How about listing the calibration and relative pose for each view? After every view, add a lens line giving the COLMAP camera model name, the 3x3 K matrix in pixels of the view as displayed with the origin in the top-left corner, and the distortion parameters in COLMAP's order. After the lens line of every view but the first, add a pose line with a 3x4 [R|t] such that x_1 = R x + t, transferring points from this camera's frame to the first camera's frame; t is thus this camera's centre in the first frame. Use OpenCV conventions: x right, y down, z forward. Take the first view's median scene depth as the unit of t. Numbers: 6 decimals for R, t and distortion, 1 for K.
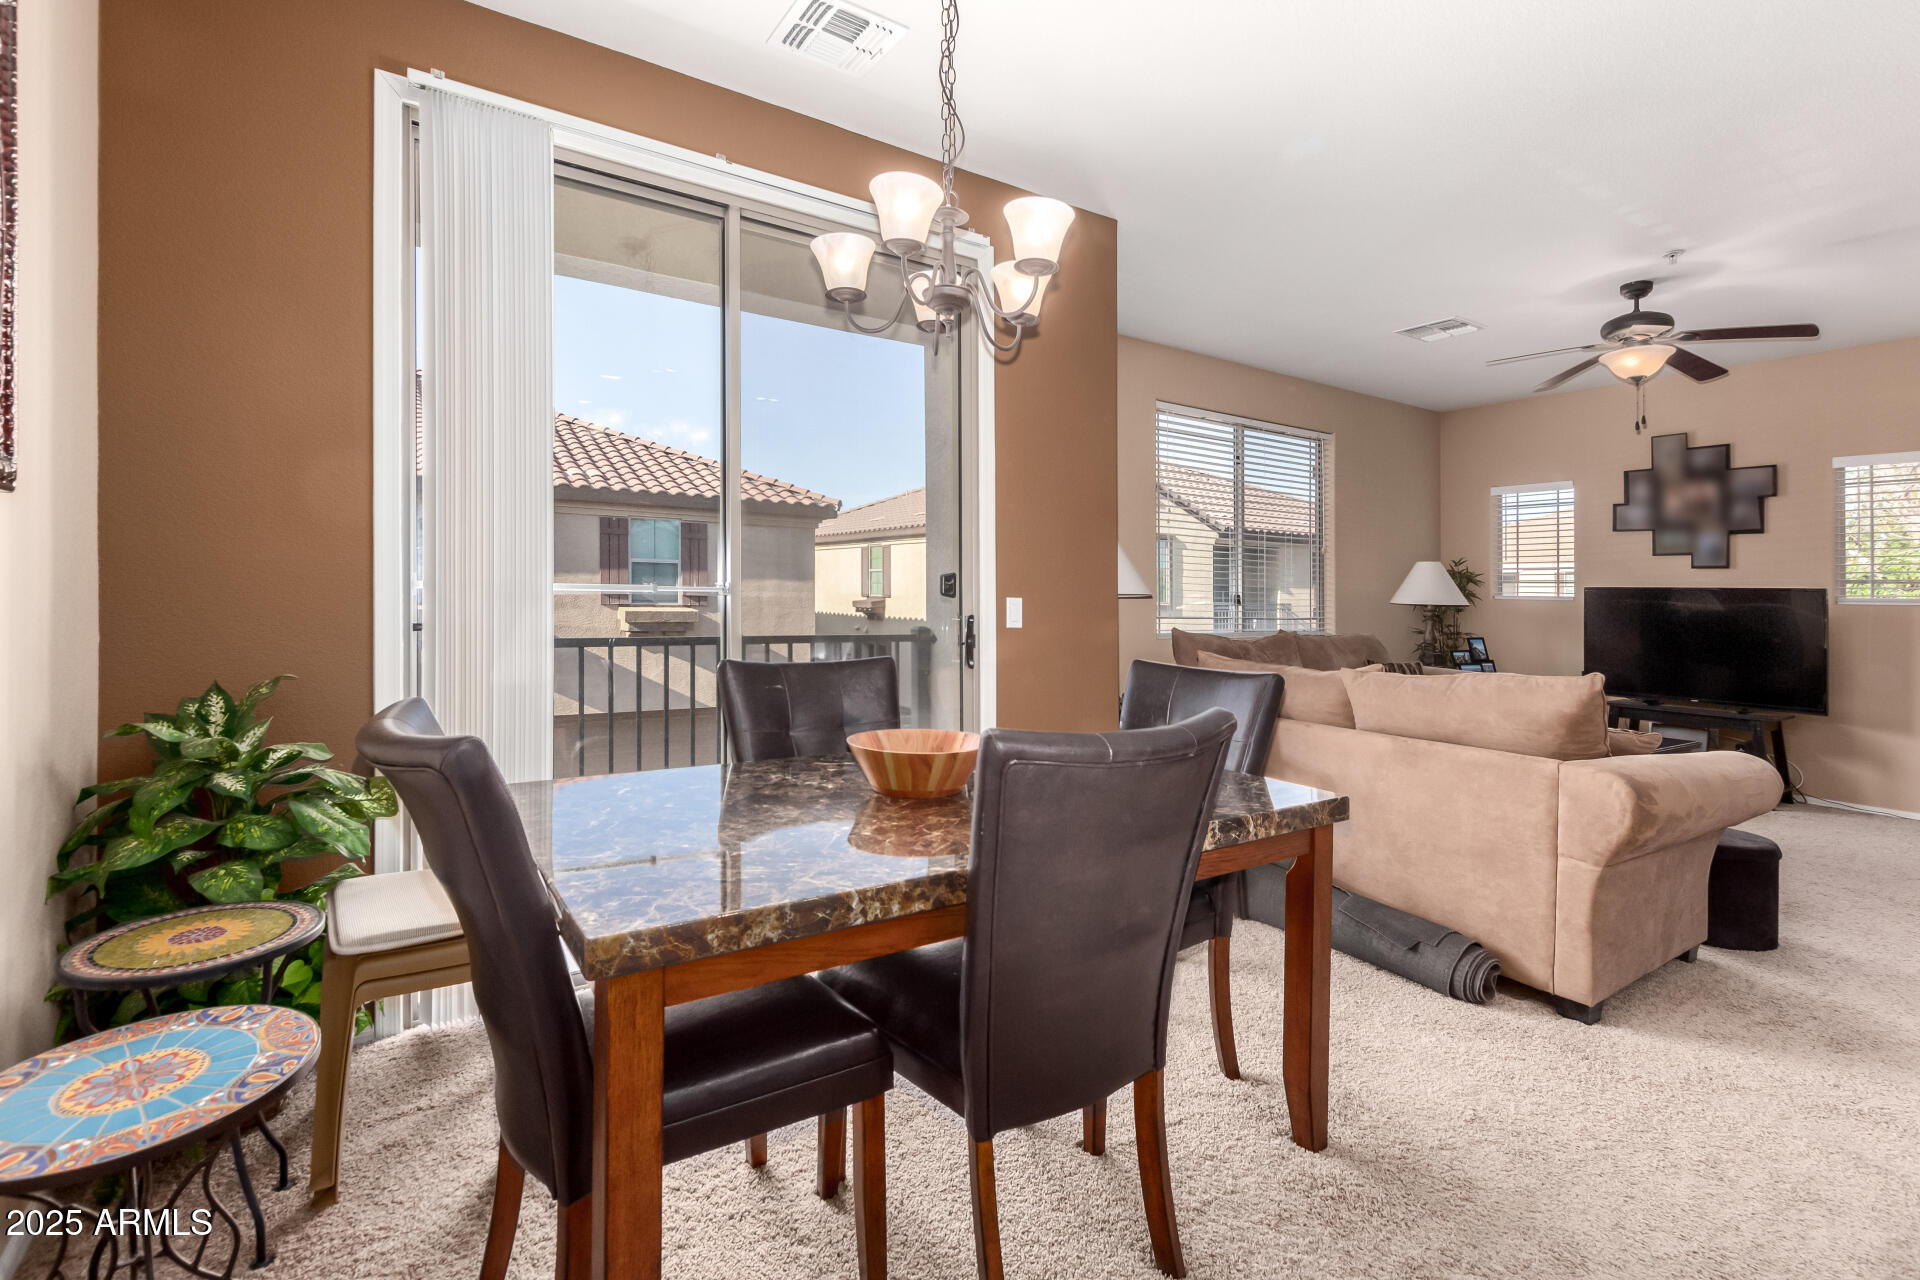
lens RADIAL K [[890.3, 0, 980.4], [0, 890.3, 580.1], [0, 0, 1]] dist [0.008167, -0.001415]
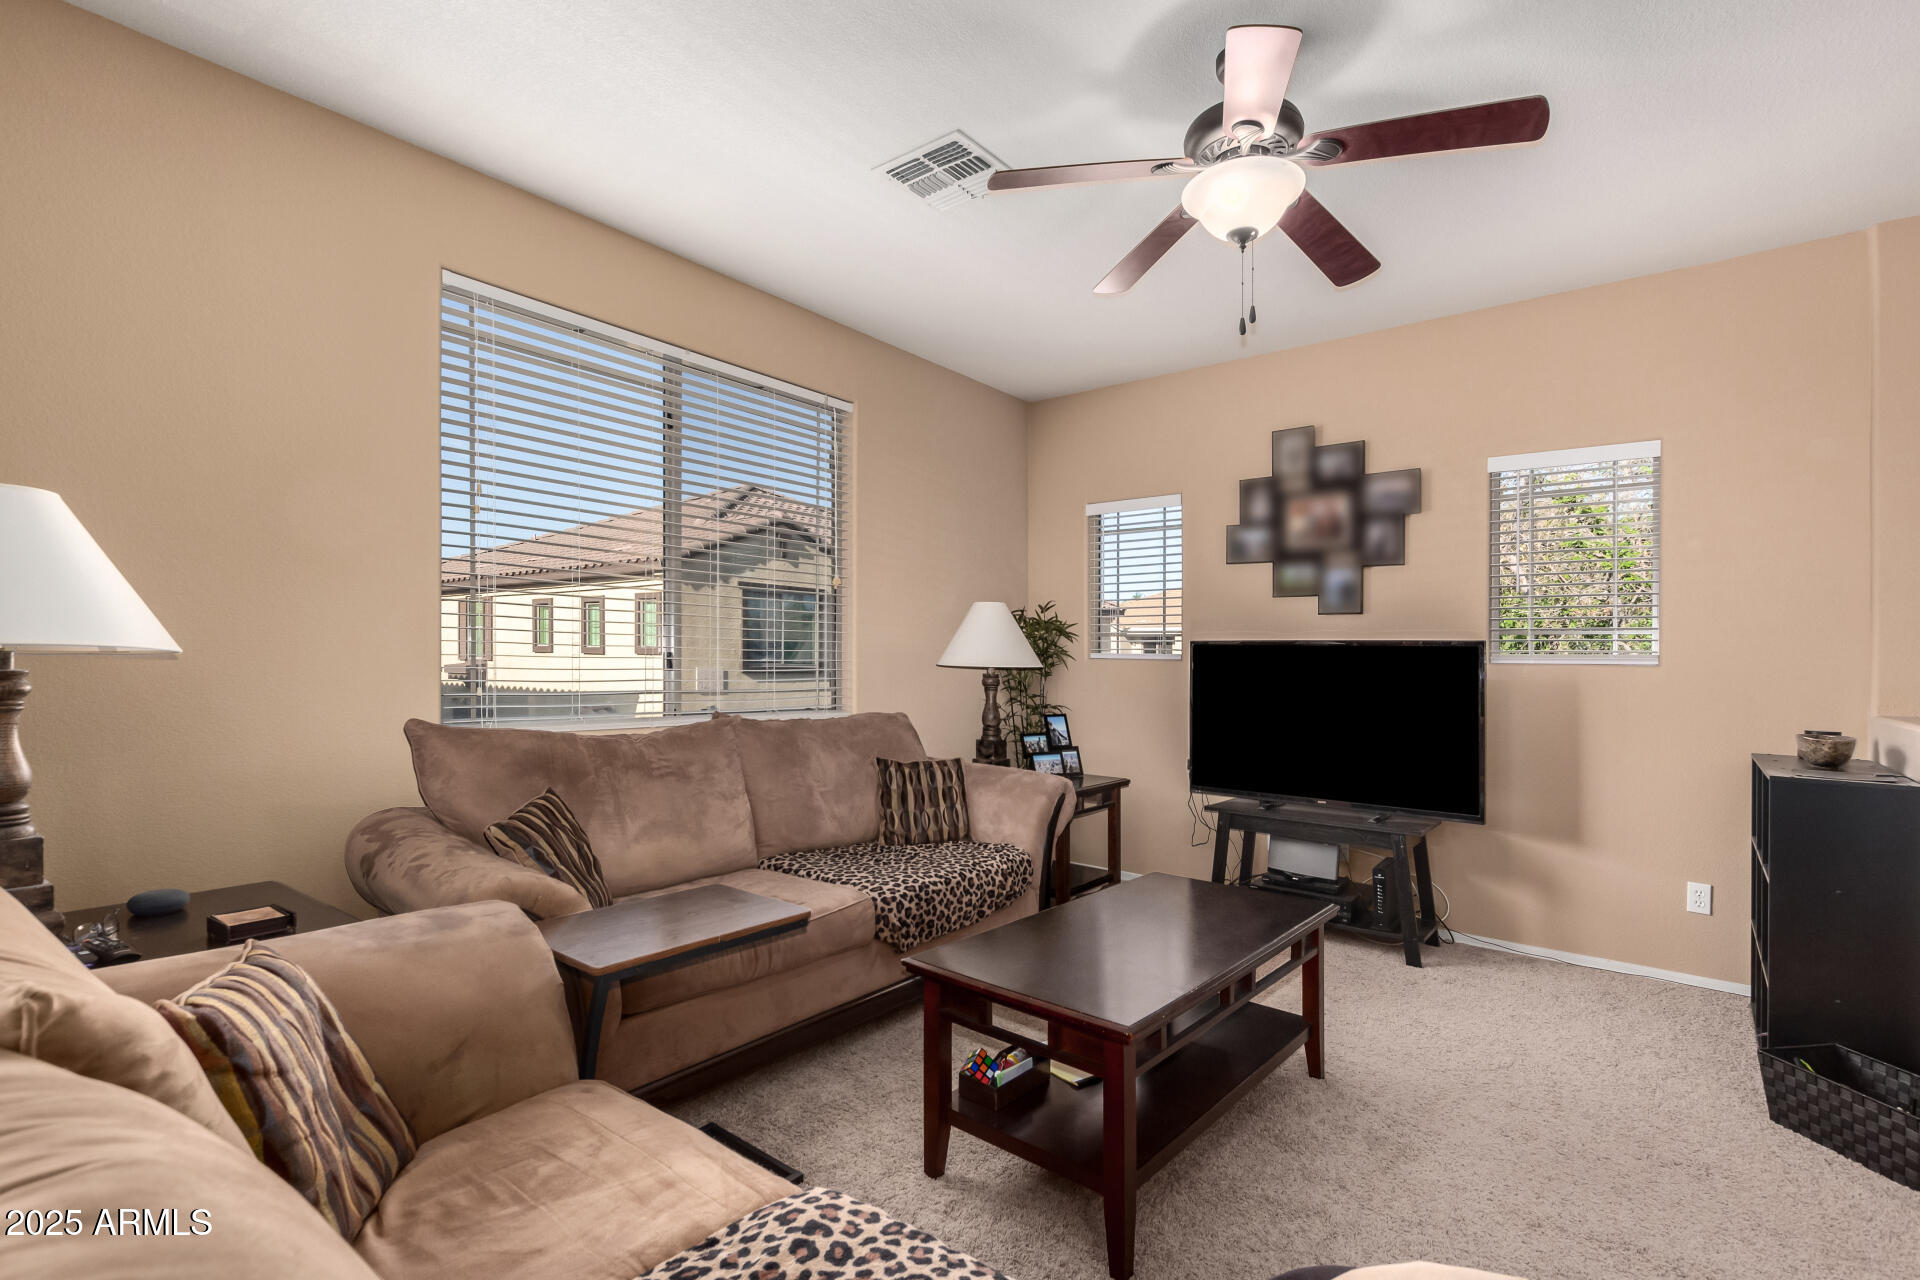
lens RADIAL K [[890.3, 0, 958.3], [0, 890.3, 658.1], [0, 0, 1]] dist [0.008167, -0.001415]
pose [[0.956570, -0.002607, 0.291491, 0.309219], [-0.001070, 0.999922, 0.012455, 0.014027], [-0.291501, -0.012226, 0.956492, 0.398866]]
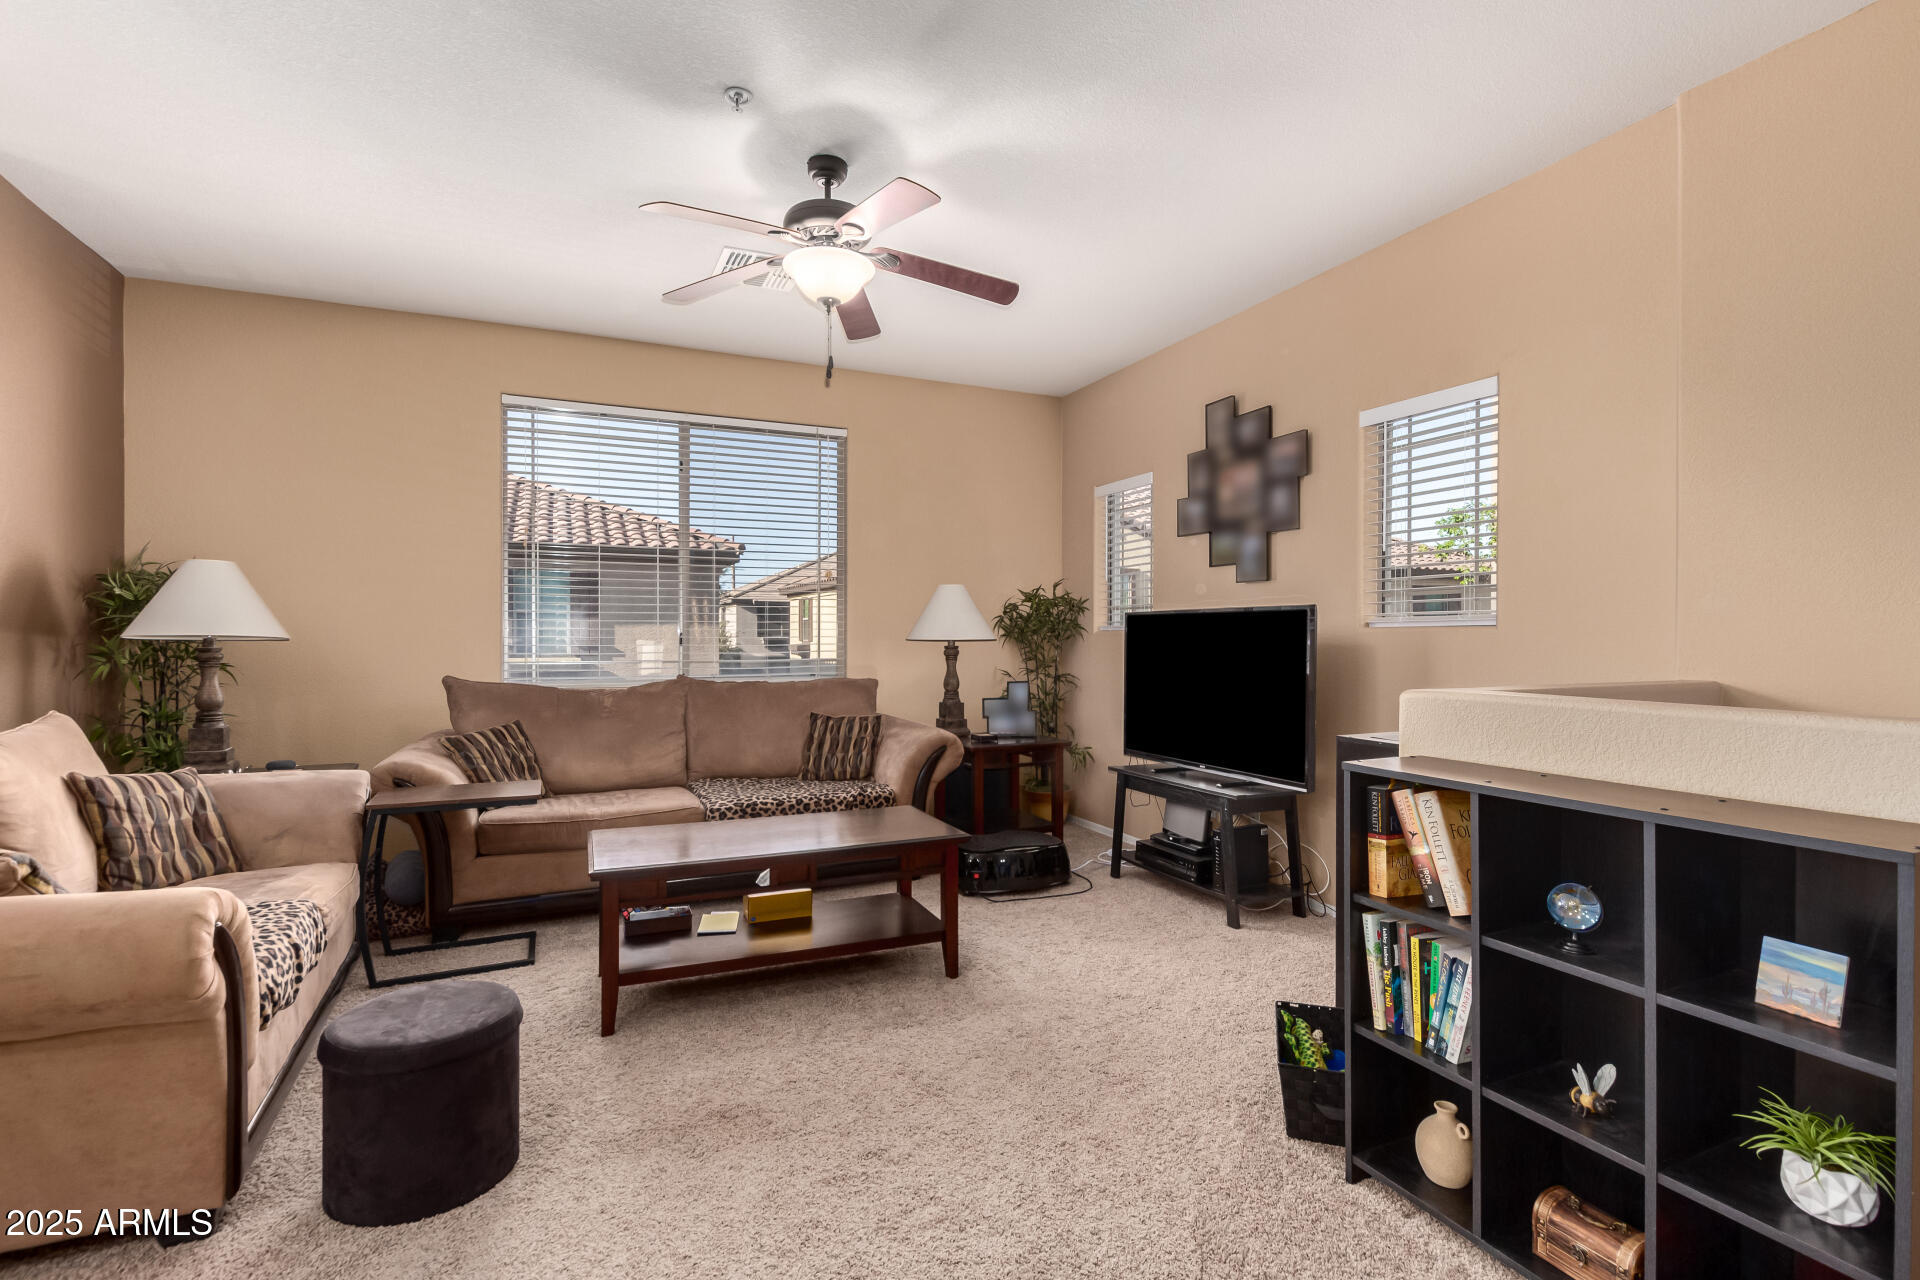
lens RADIAL K [[890.3, 0, 964.4], [0, 890.3, 642.1], [0, 0, 1]] dist [0.008167, -0.001415]
pose [[0.985271, -0.020273, -0.169792, 0.701956], [0.022952, 0.999641, 0.013832, 0.020518], [0.169451, -0.017525, 0.985383, 0.251850]]
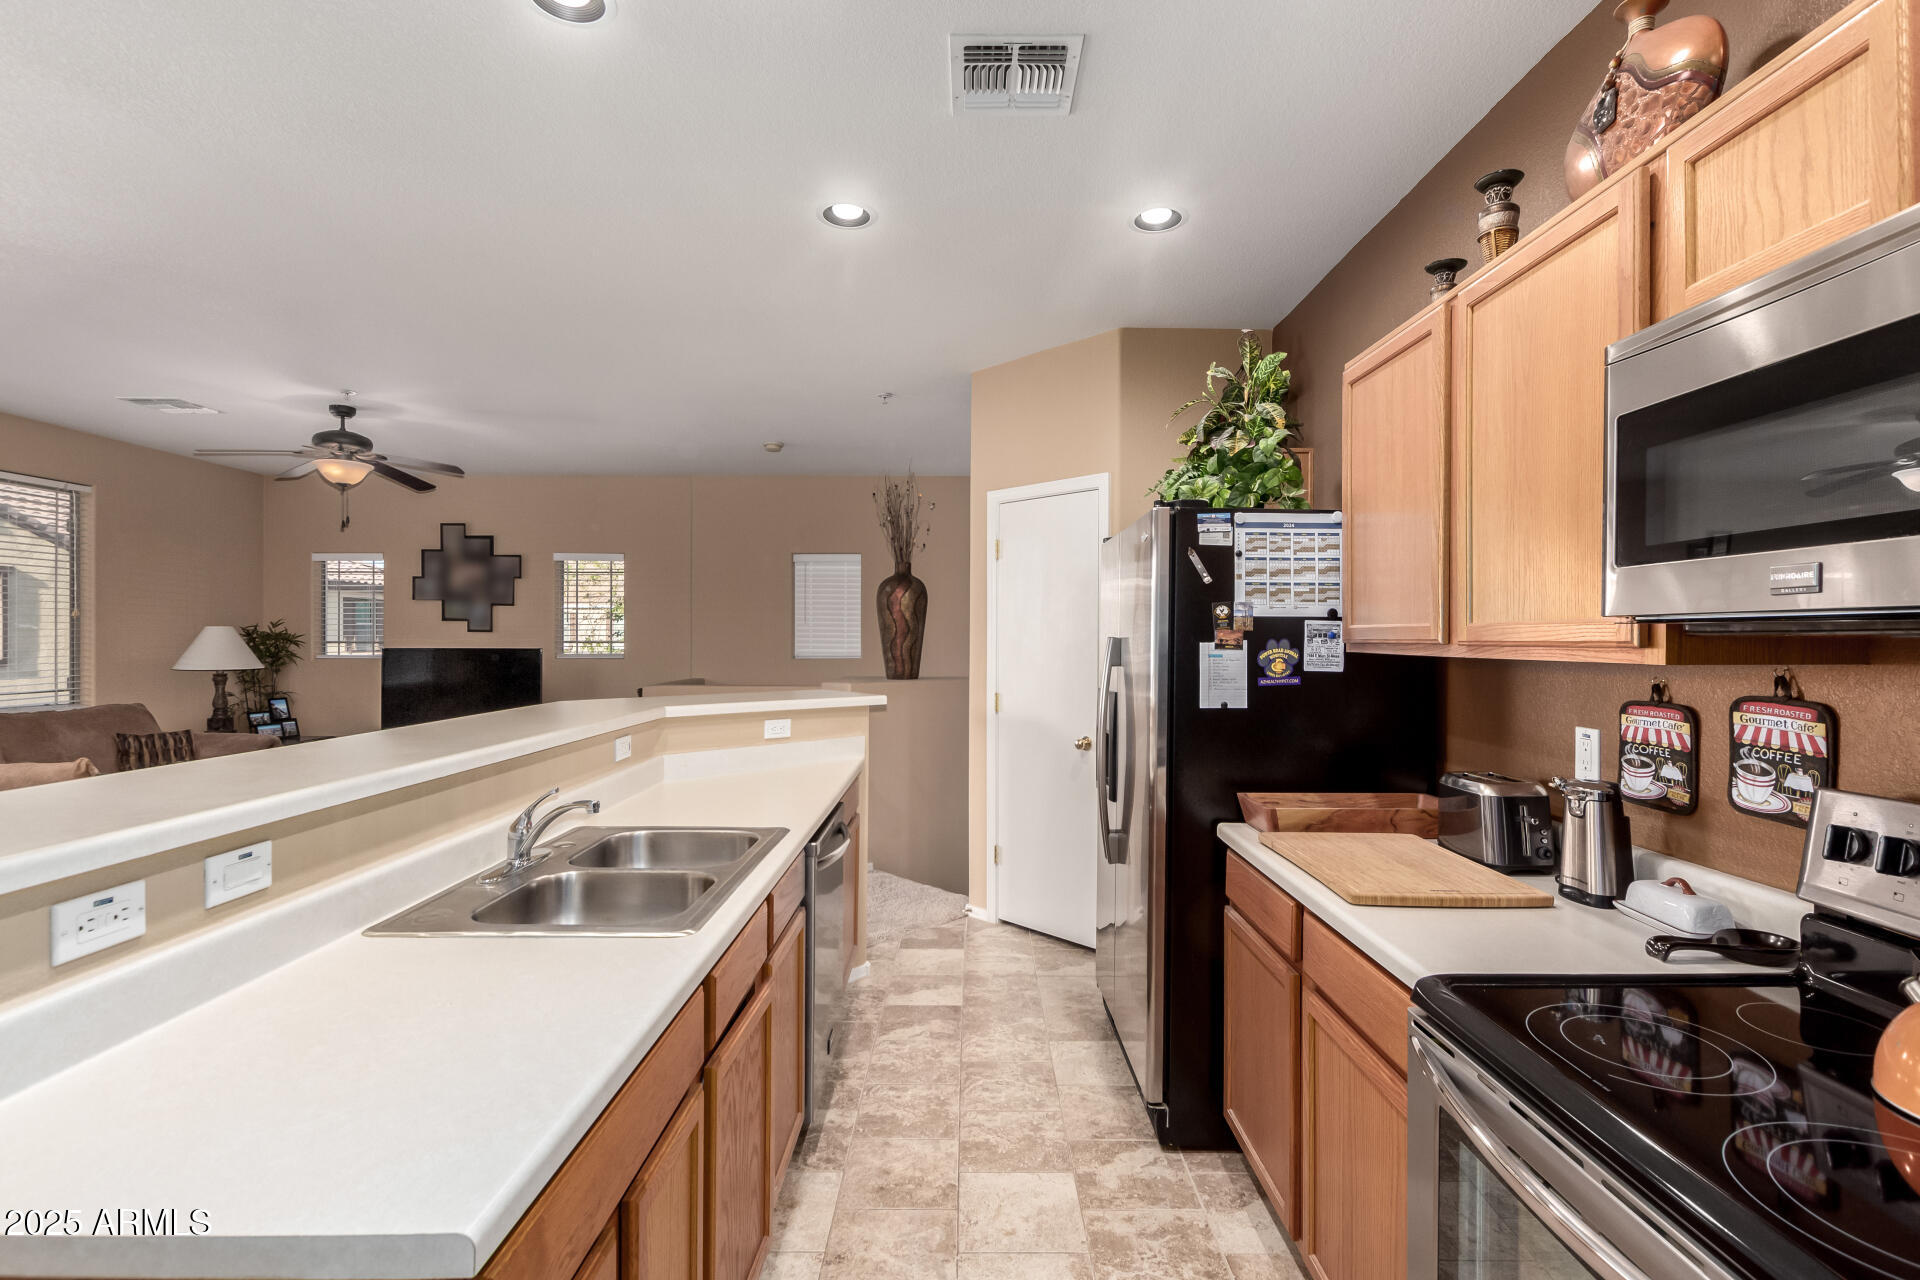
lens RADIAL K [[890.3, 0, 979.5], [0, 890.3, 632.6], [0, 0, 1]] dist [0.008167, -0.001415]
pose [[0.552690, -0.014519, 0.833260, 0.147246], [-0.000672, 0.999840, 0.017867, -0.034997], [-0.833387, -0.010435, 0.552592, -0.296557]]
